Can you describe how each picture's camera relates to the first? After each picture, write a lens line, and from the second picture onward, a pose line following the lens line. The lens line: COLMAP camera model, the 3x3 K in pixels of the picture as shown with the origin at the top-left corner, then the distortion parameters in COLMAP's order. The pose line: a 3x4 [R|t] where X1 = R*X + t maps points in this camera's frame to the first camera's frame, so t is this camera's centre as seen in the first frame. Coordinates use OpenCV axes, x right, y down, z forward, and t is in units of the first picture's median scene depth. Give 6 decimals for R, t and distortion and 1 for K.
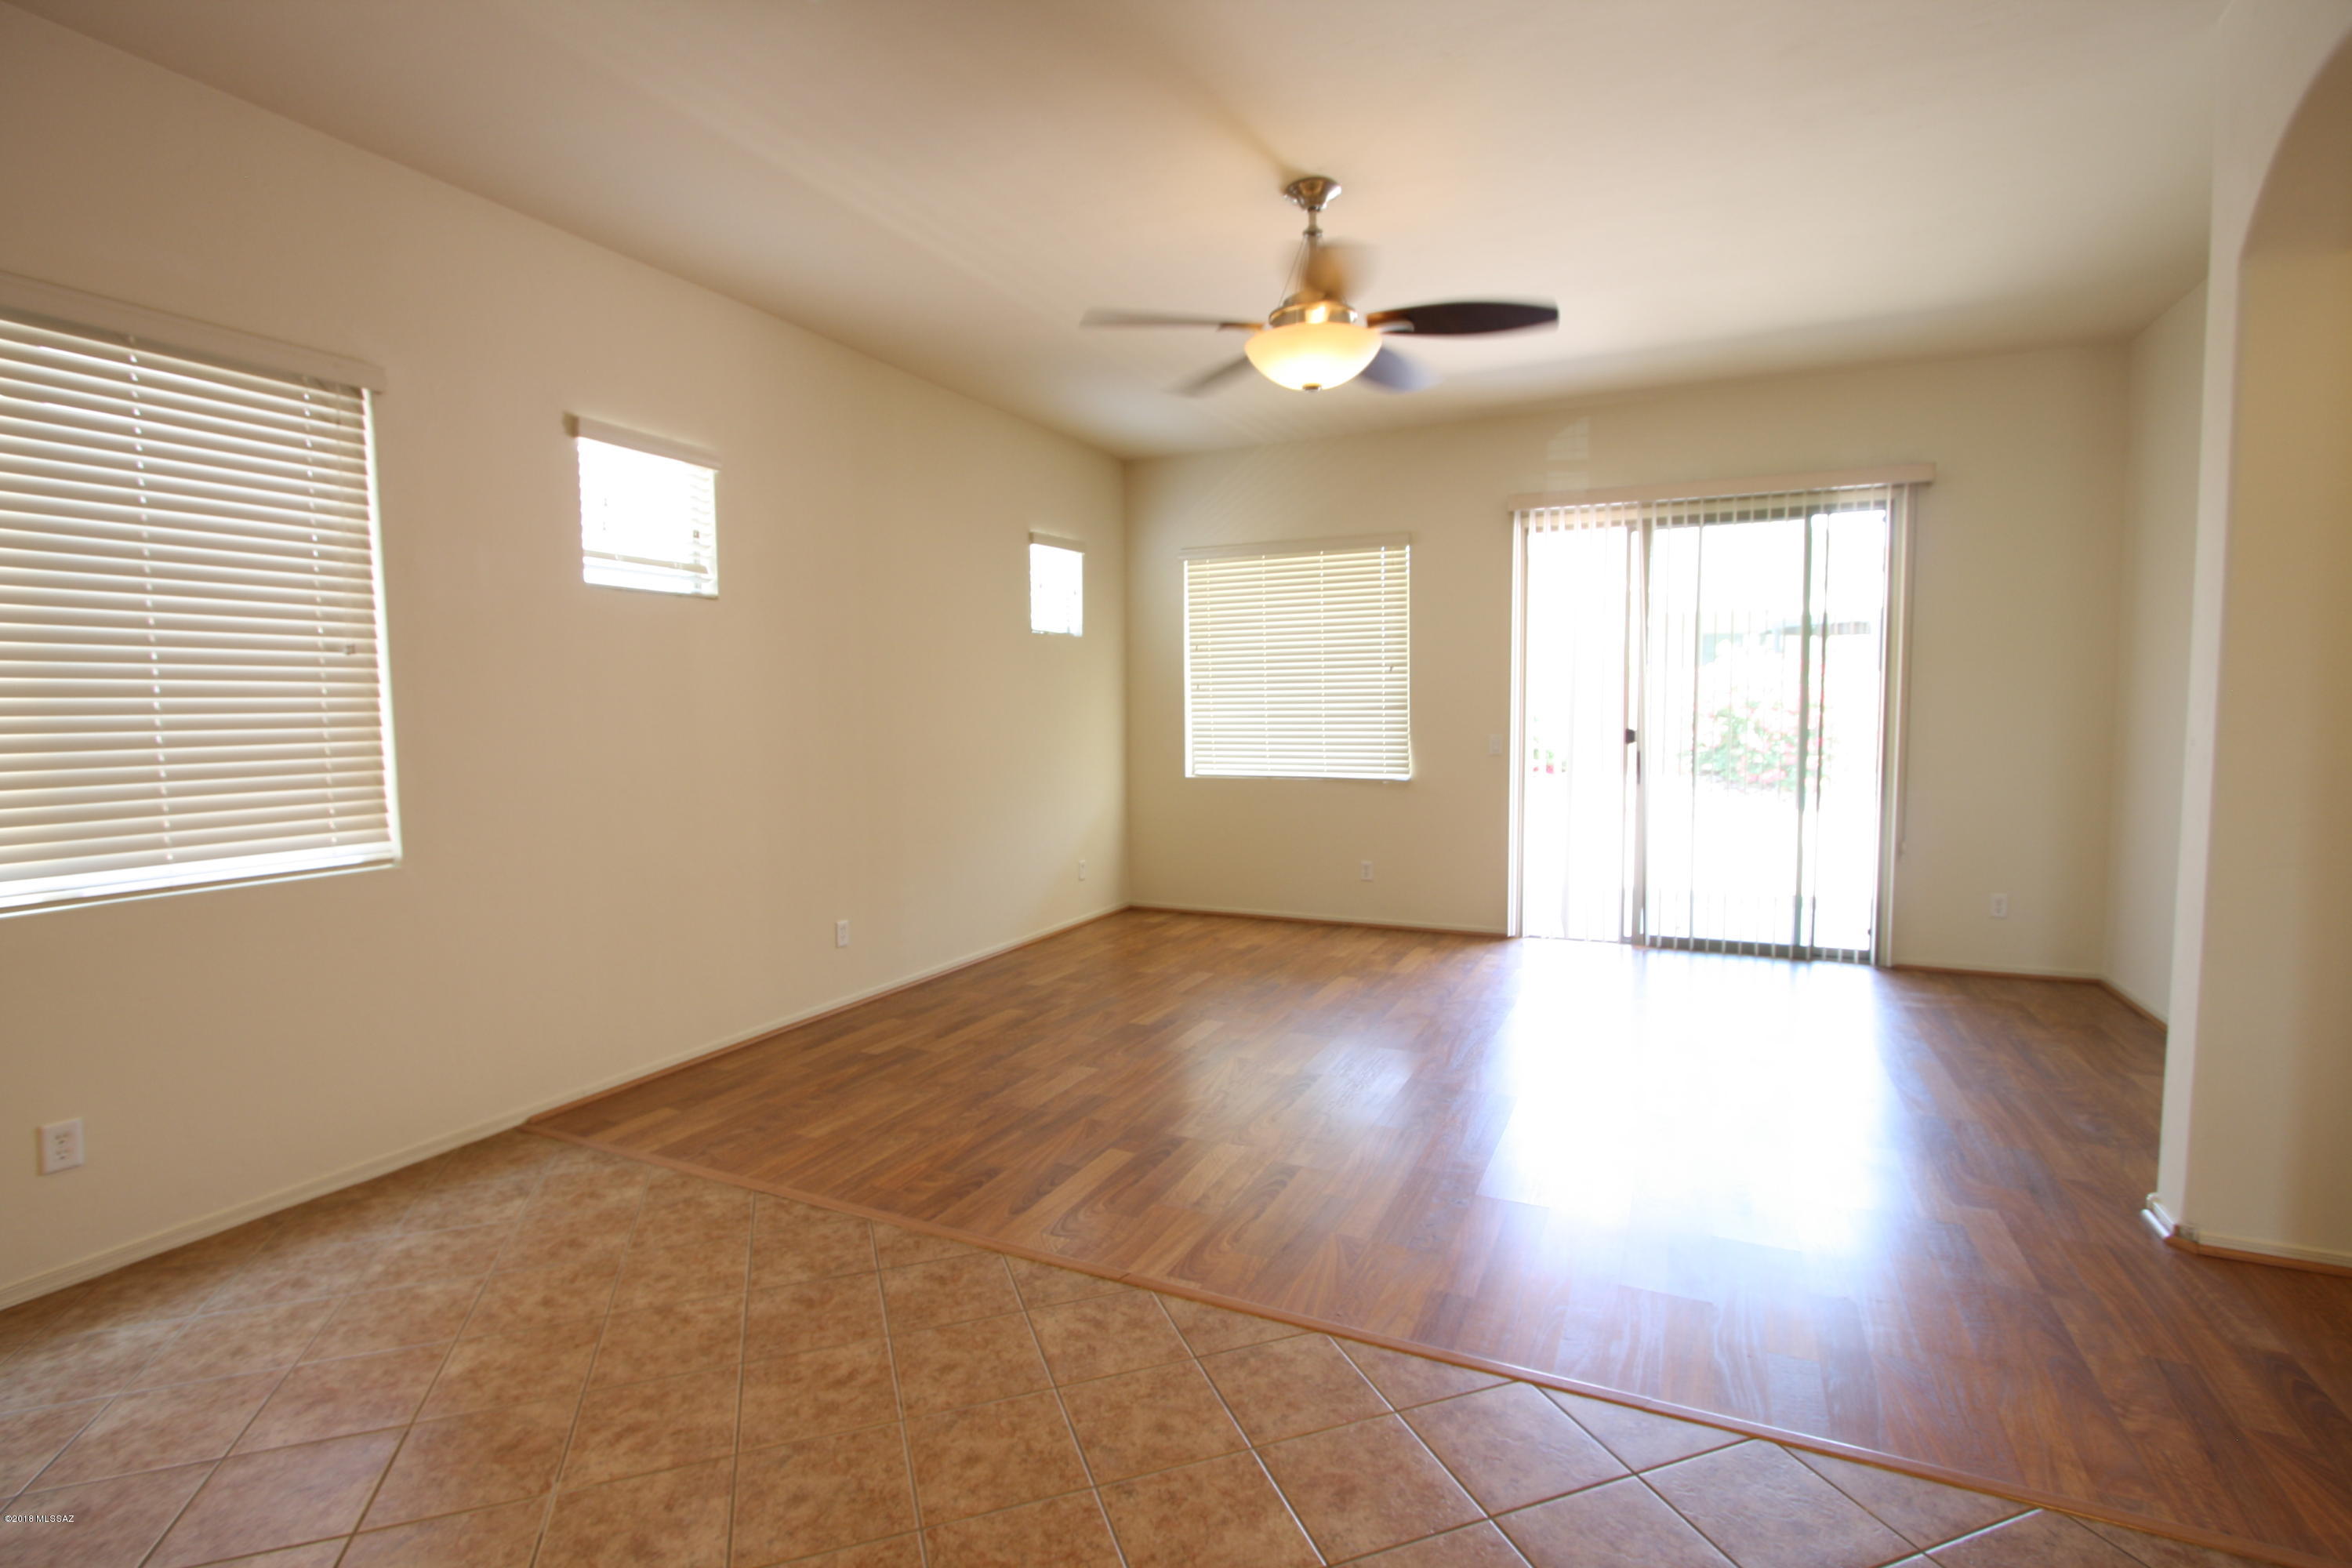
lens RADIAL K [[1092.5, 0, 1169.2], [0, 1092.5, 785.7], [0, 0, 1]] dist [-0.020080, 0.003483]
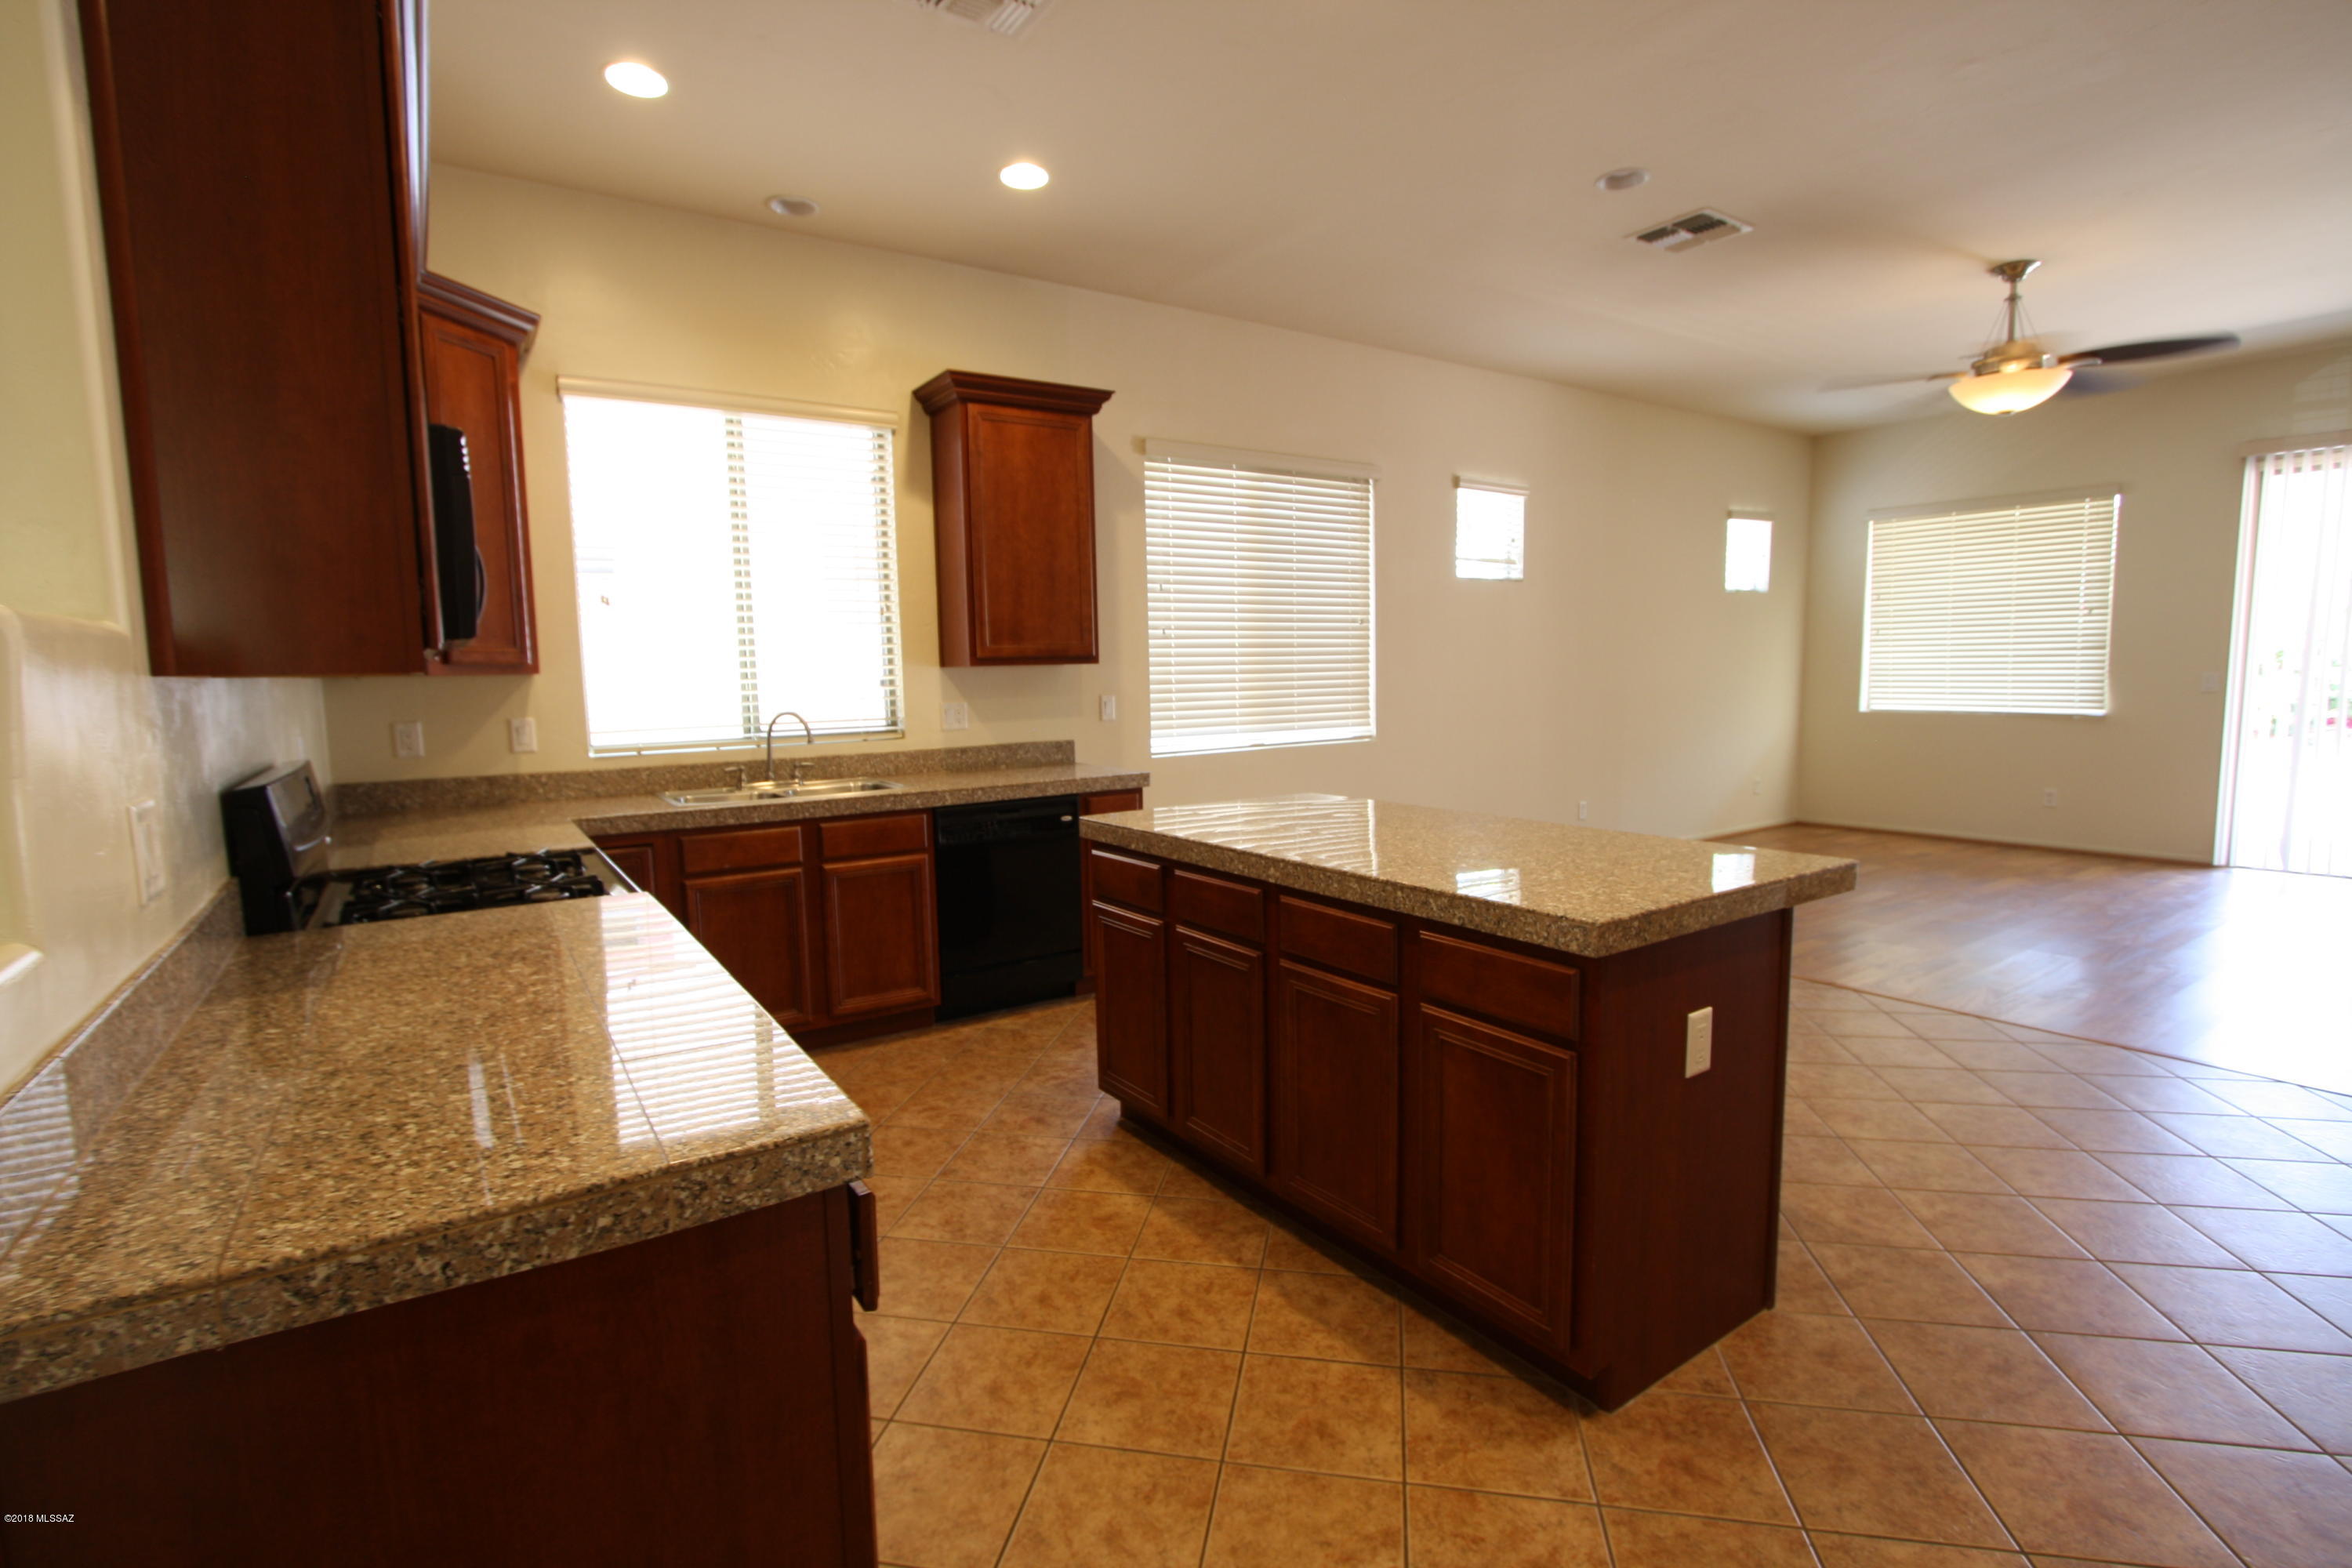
lens RADIAL K [[1092.5, 0, 1167.0], [0, 1092.5, 788.0], [0, 0, 1]] dist [-0.020080, 0.003483]
pose [[0.862695, 0.048706, -0.503373, -0.074535], [-0.024804, 0.998229, 0.054078, 0.061133], [0.505116, -0.034167, 0.862375, -0.733140]]
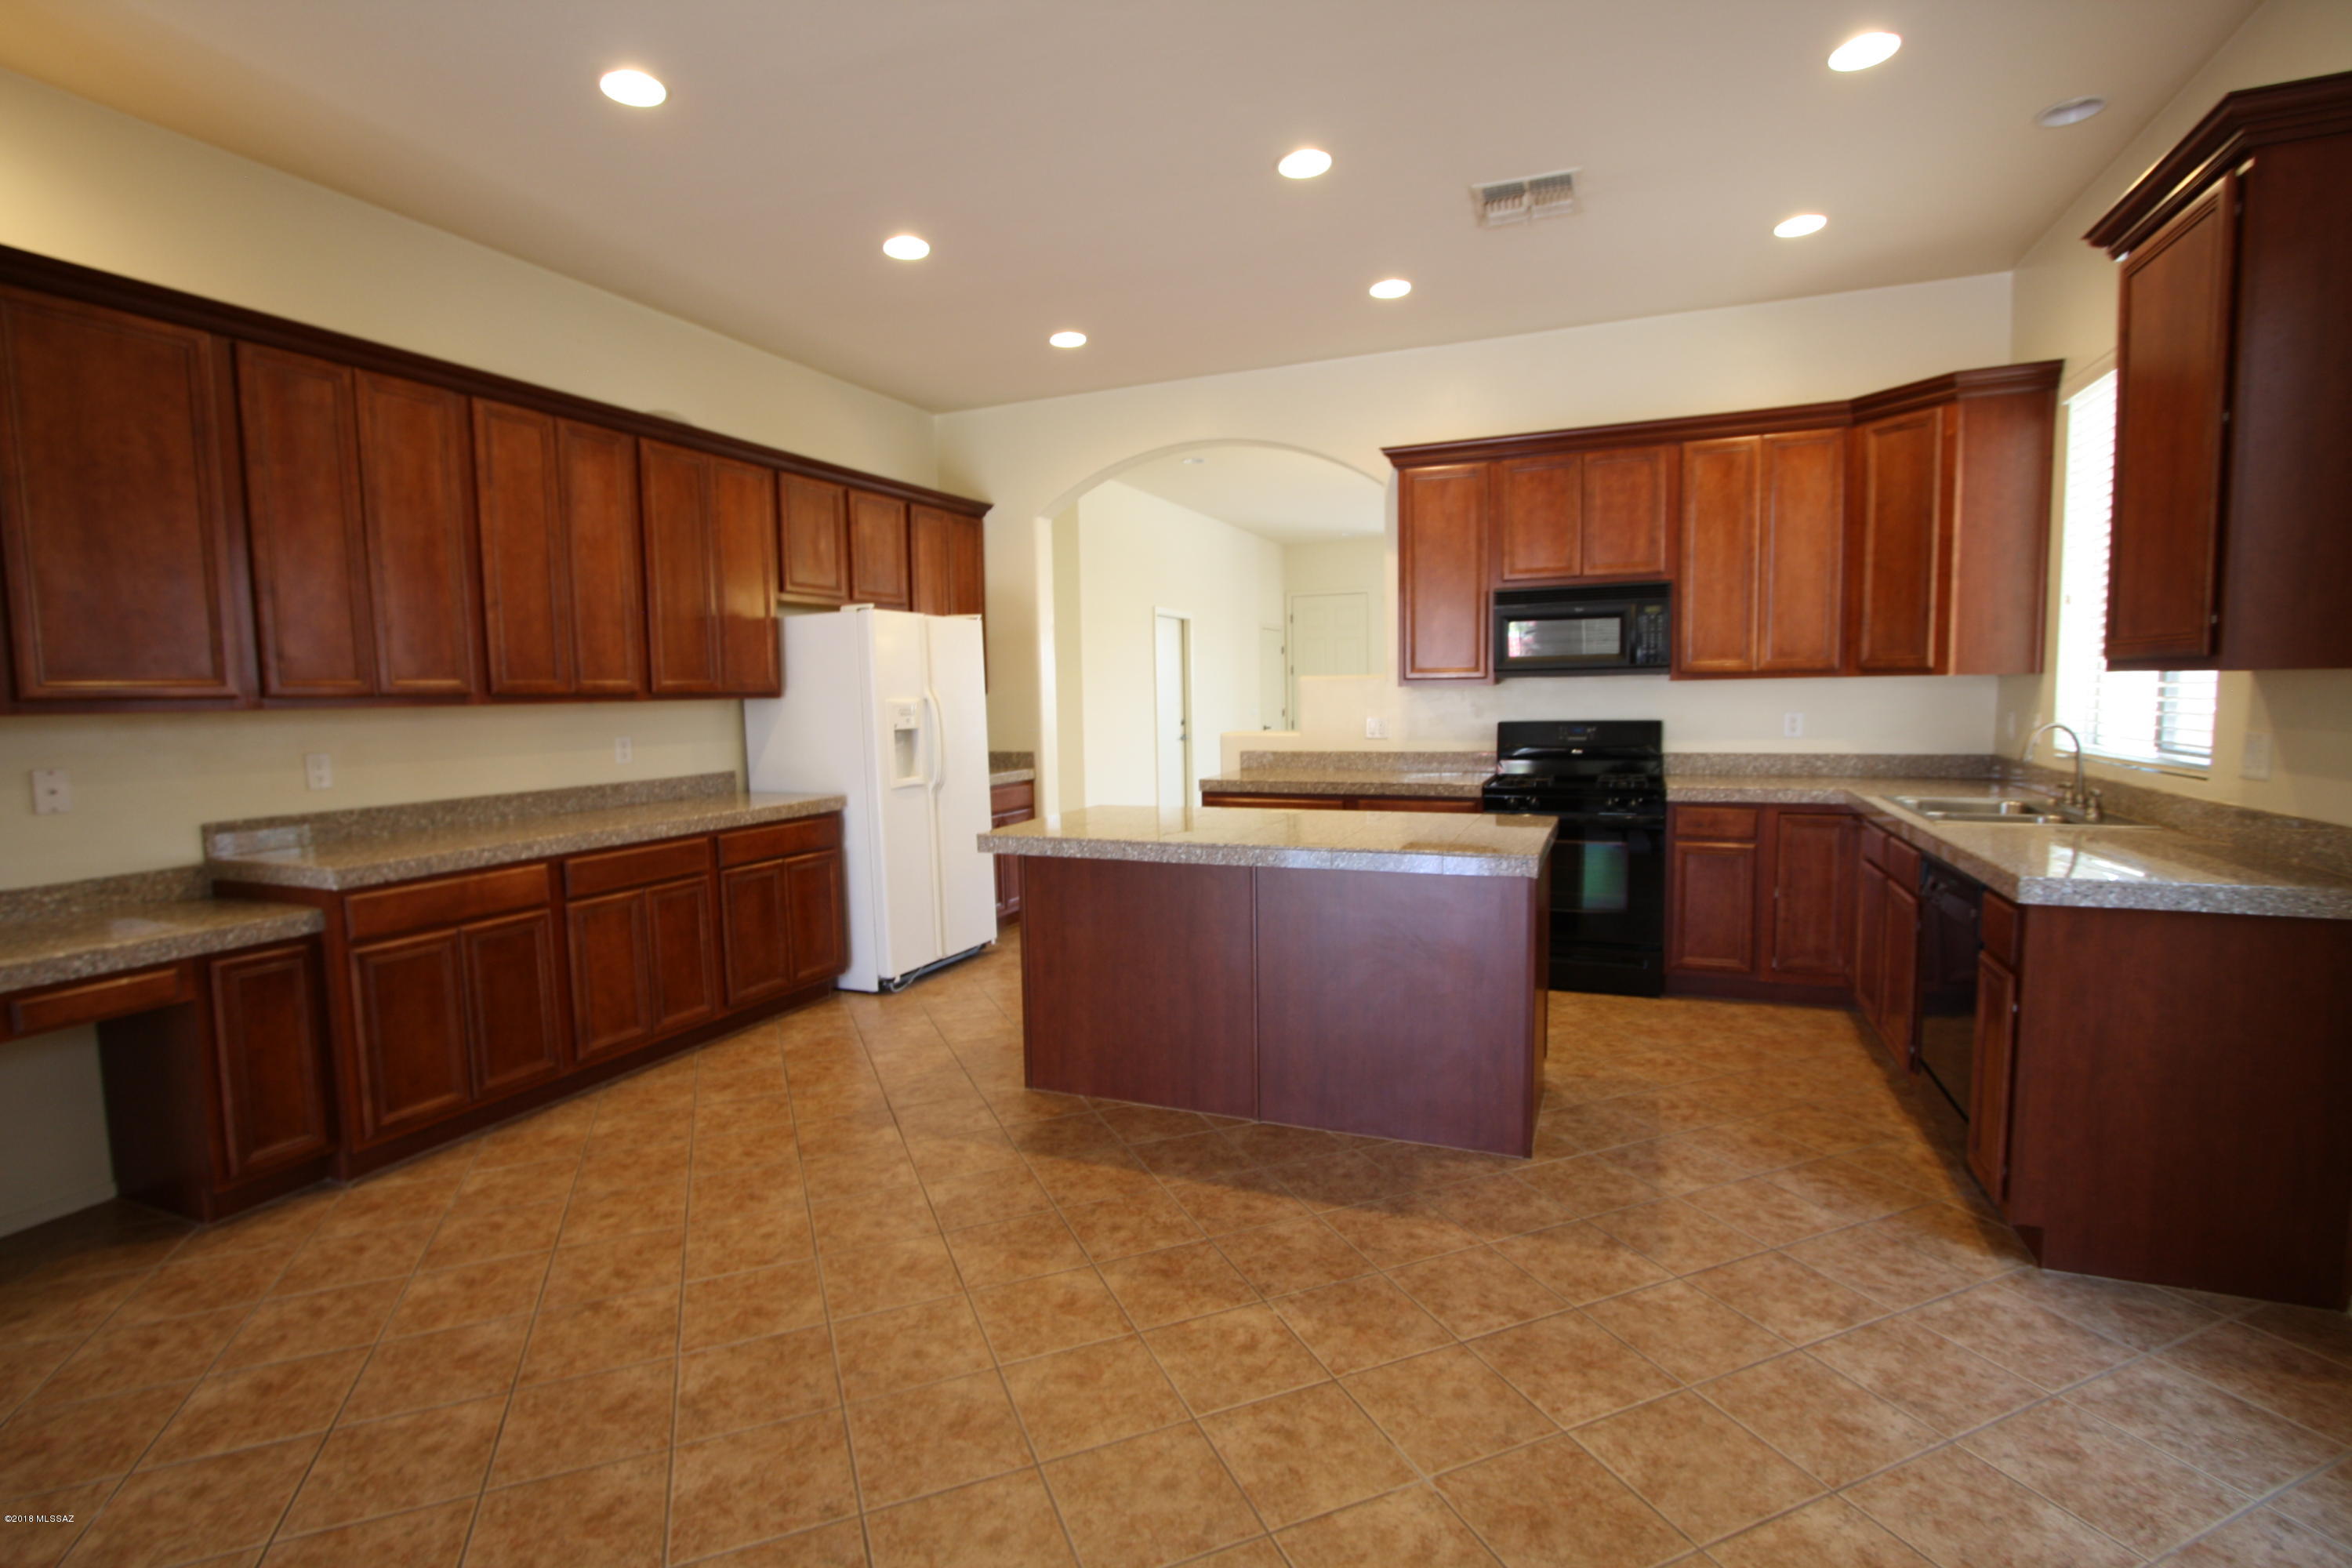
lens RADIAL K [[1092.5, 0, 1169.6], [0, 1092.5, 791.3], [0, 0, 1]] dist [-0.020080, 0.003483]
pose [[-0.998194, 0.035660, -0.048349, -0.173343], [0.027436, 0.986541, 0.161195, -0.067355], [0.053447, 0.159578, -0.985737, 1.020916]]
